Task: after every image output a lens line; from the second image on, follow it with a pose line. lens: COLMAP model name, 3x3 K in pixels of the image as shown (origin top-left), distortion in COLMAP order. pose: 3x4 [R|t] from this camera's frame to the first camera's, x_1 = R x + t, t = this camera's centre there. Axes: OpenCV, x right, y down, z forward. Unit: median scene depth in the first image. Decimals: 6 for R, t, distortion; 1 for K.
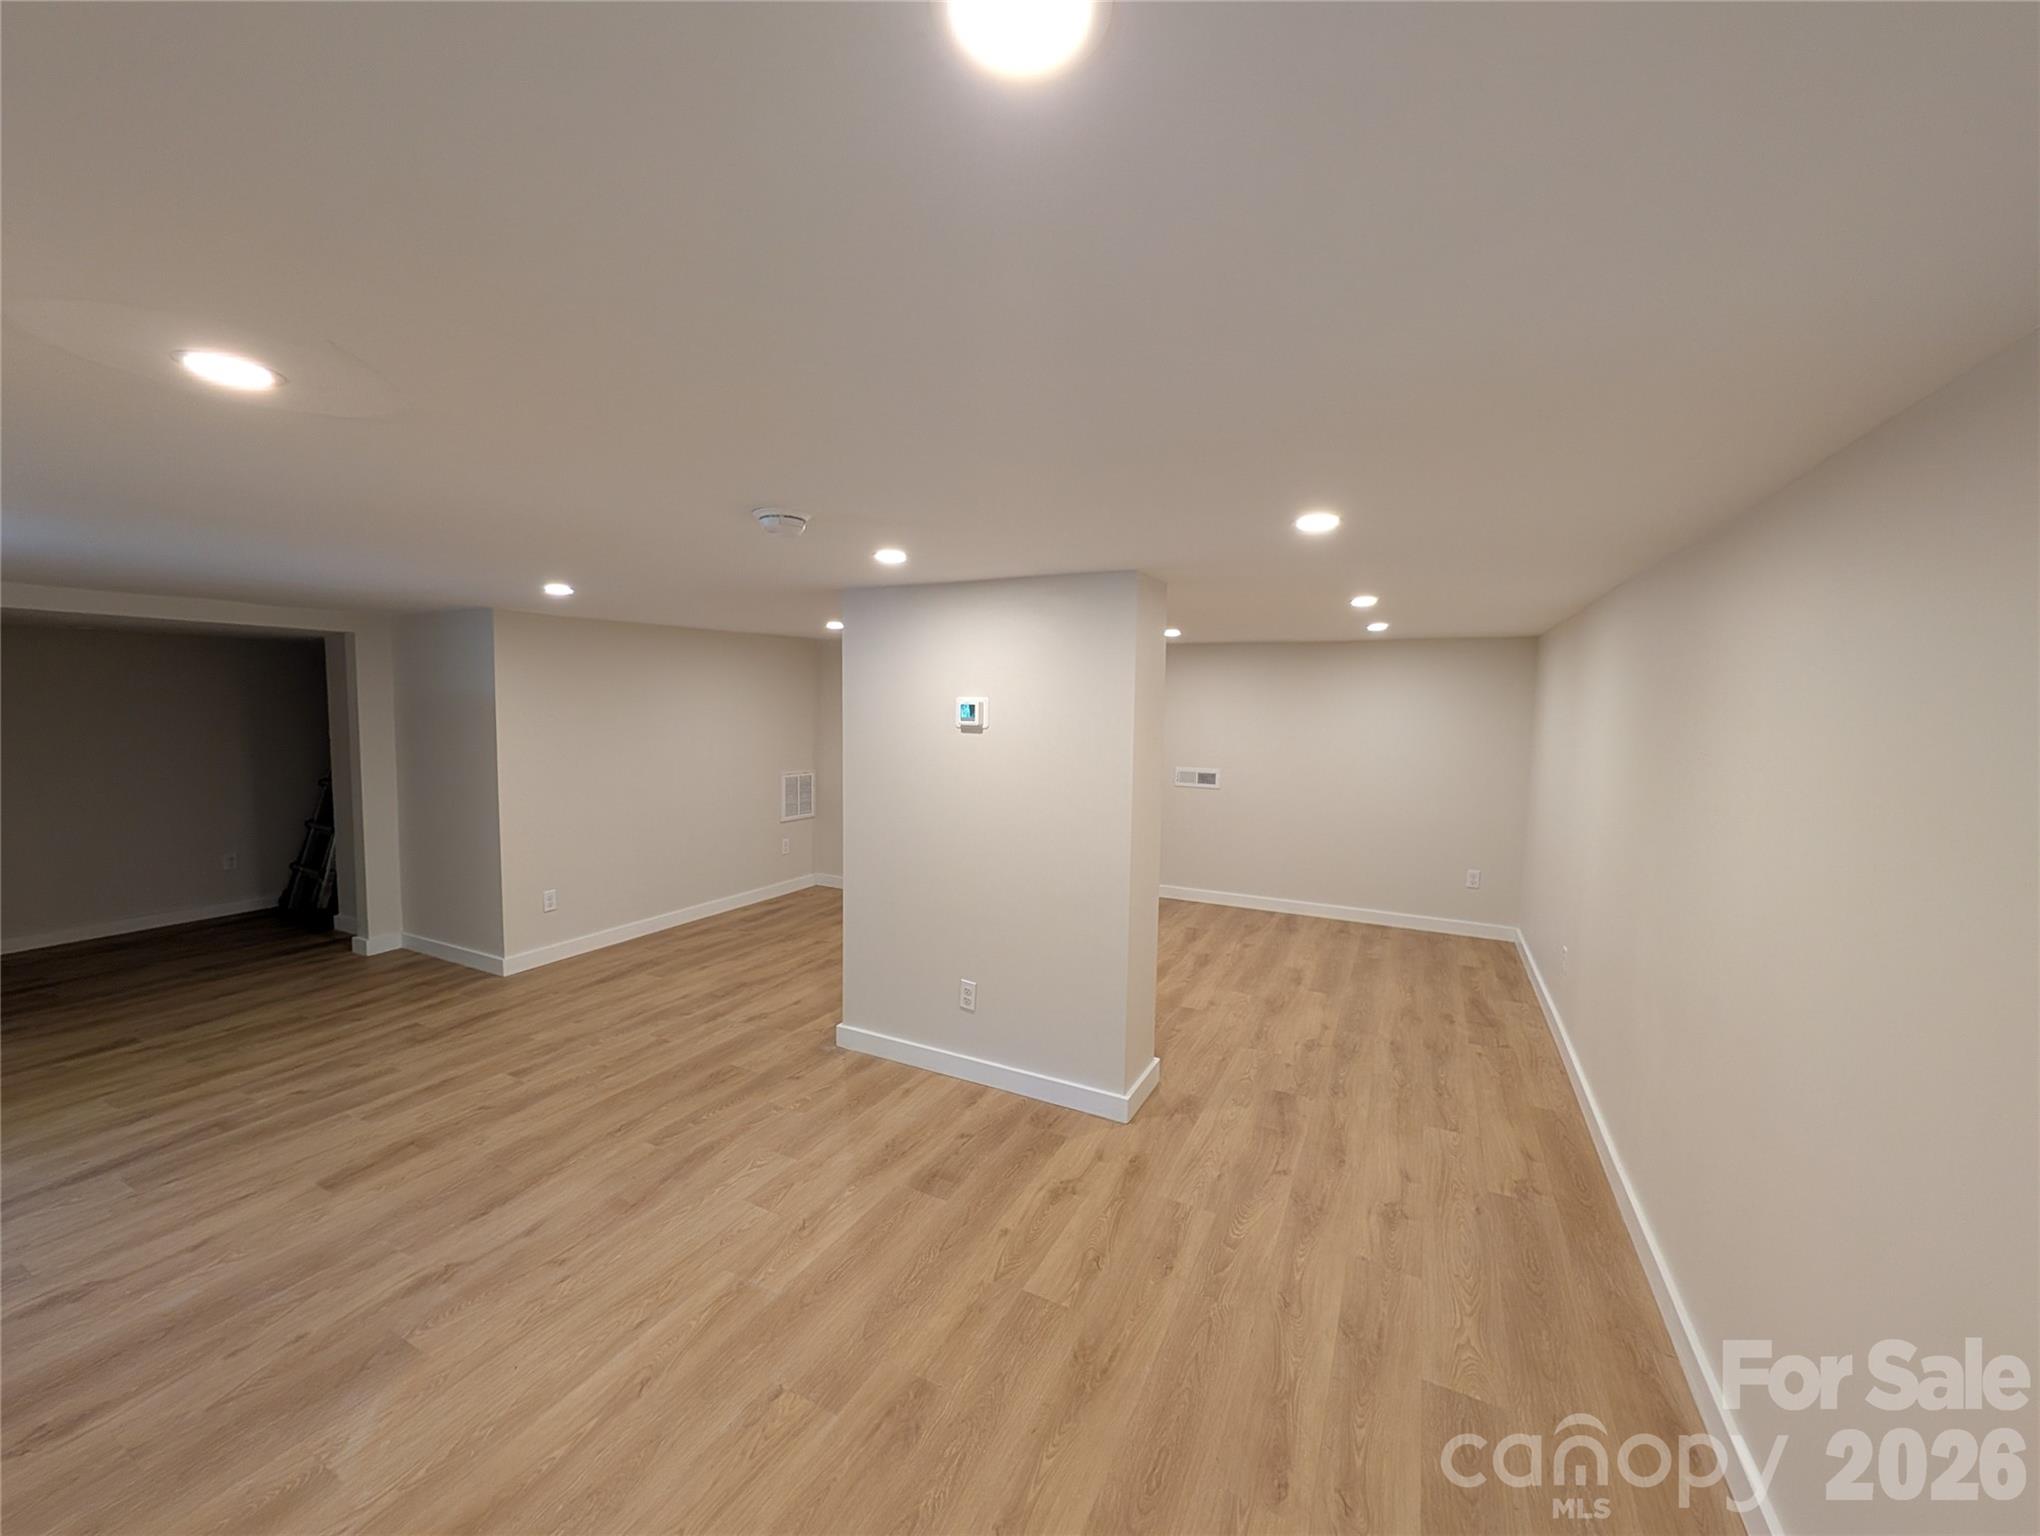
lens RADIAL K [[787.2, 0, 1022.5], [0, 787.2, 765.5], [0, 0, 1]] dist [-0.001856, 0.001674]
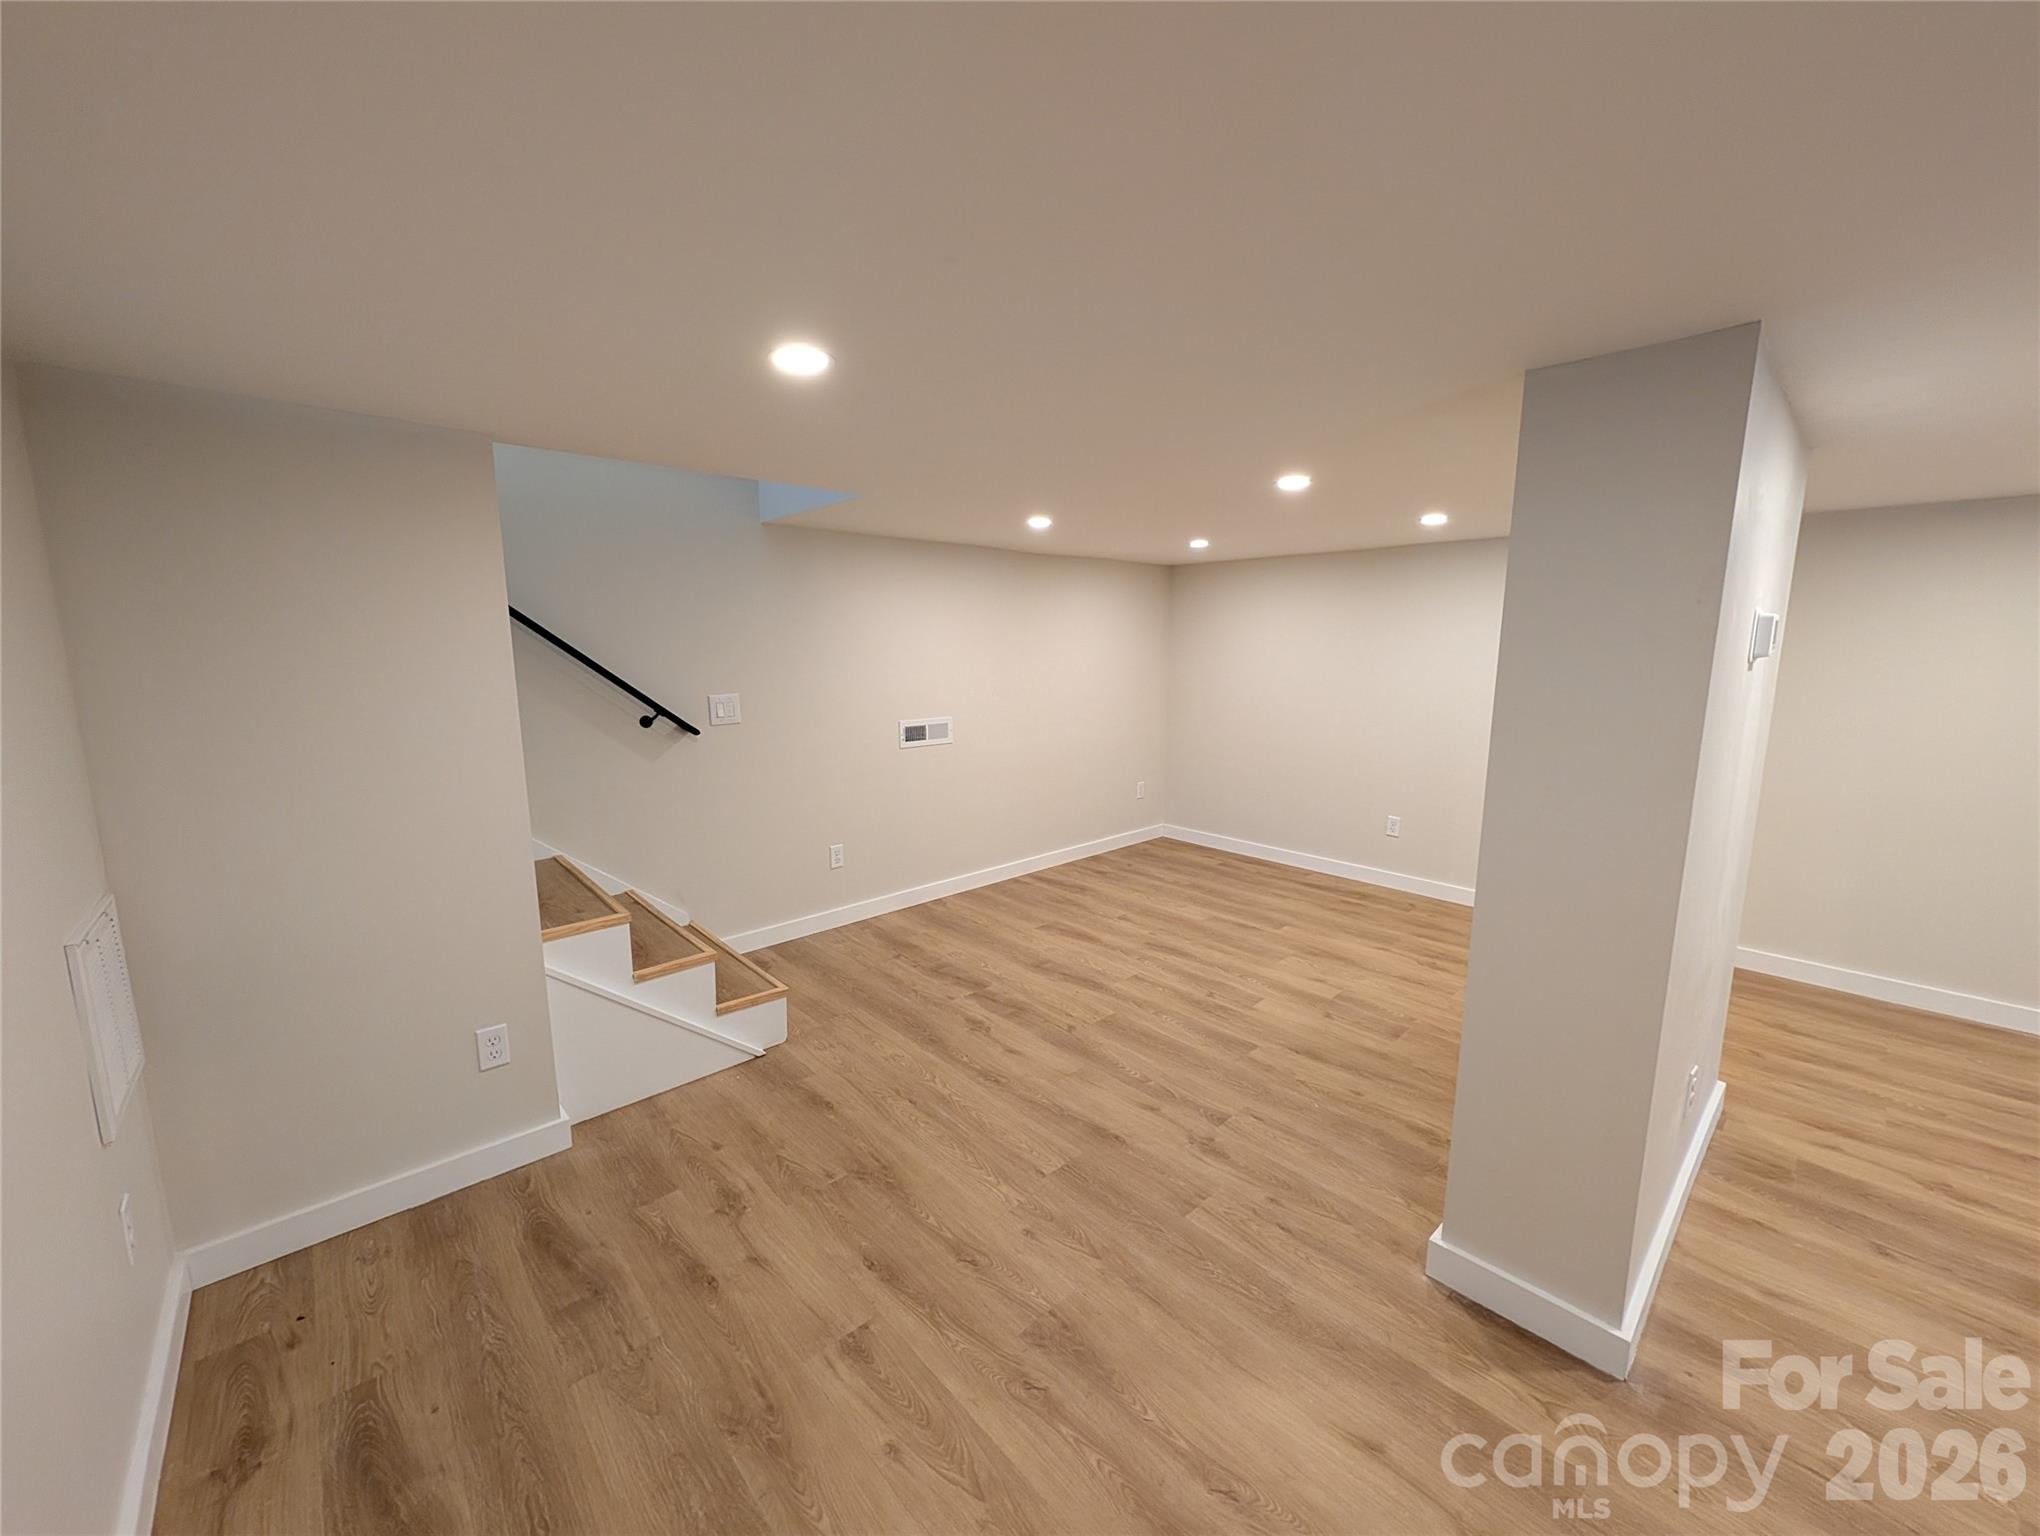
lens RADIAL K [[787.2, 0, 1022.5], [0, 787.2, 765.5], [0, 0, 1]] dist [-0.001856, 0.001674]
pose [[0.341115, -0.163025, 0.925777, -0.713276], [0.079231, 0.986329, 0.144494, -0.086590], [-0.936677, 0.024061, 0.349368, 1.152486]]
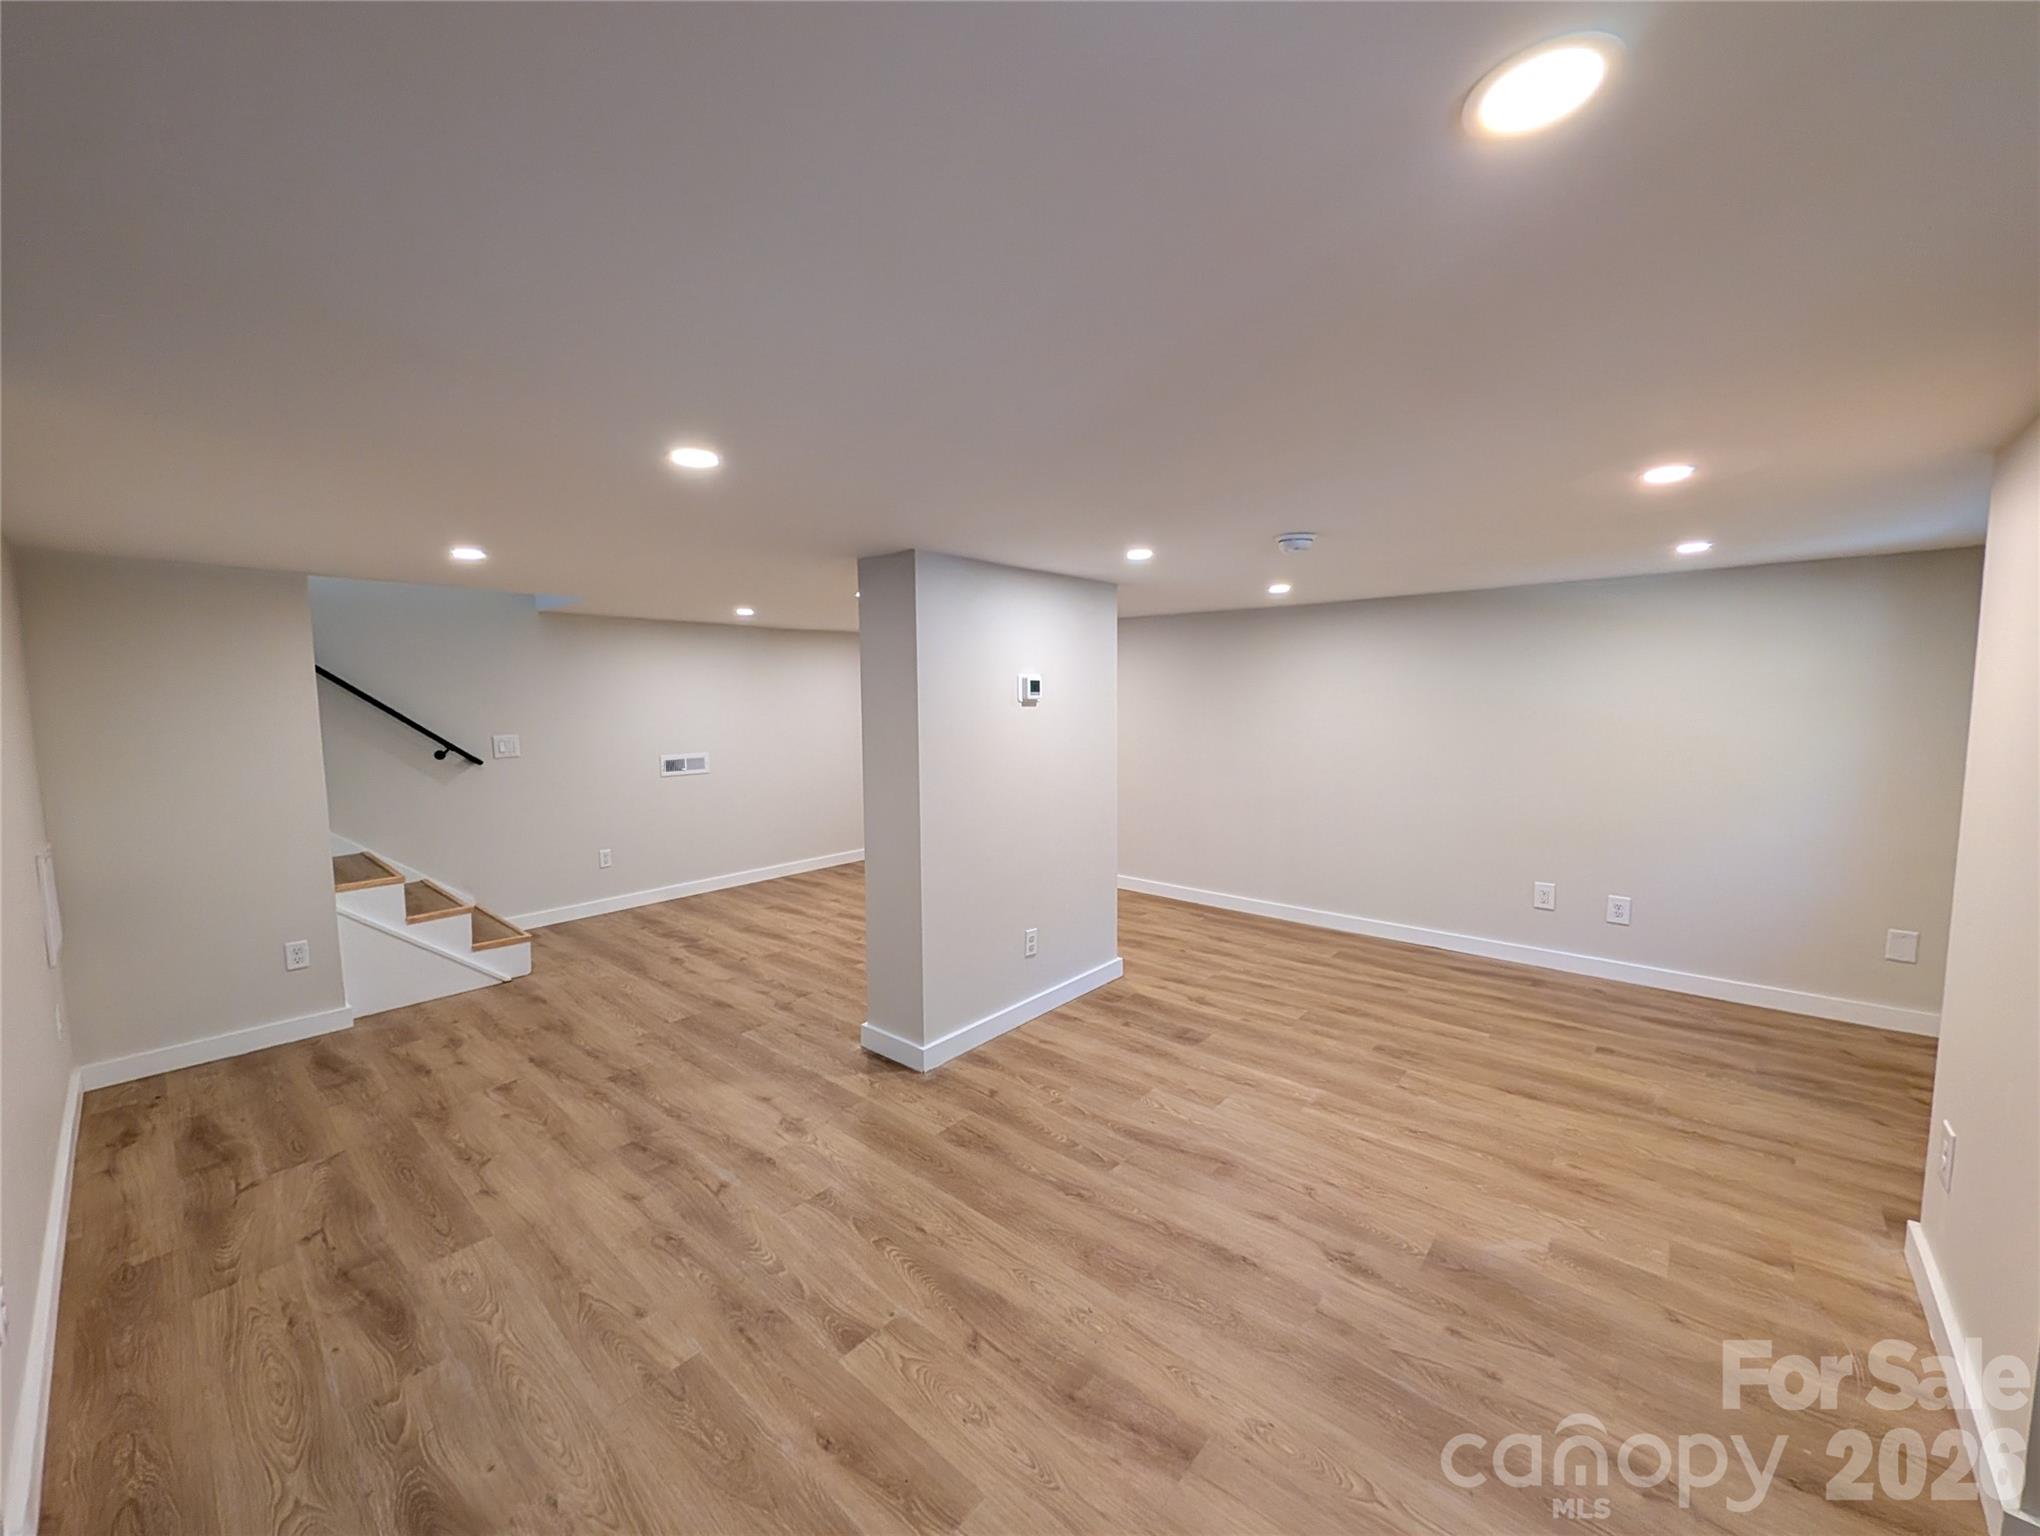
lens RADIAL K [[787.2, 0, 1022.5], [0, 787.2, 765.5], [0, 0, 1]] dist [-0.001856, 0.001674]
pose [[0.239104, -0.103905, 0.965419, -1.011333], [0.088642, 0.992442, 0.084859, -0.045606], [-0.966940, 0.065287, 0.246507, 0.653887]]
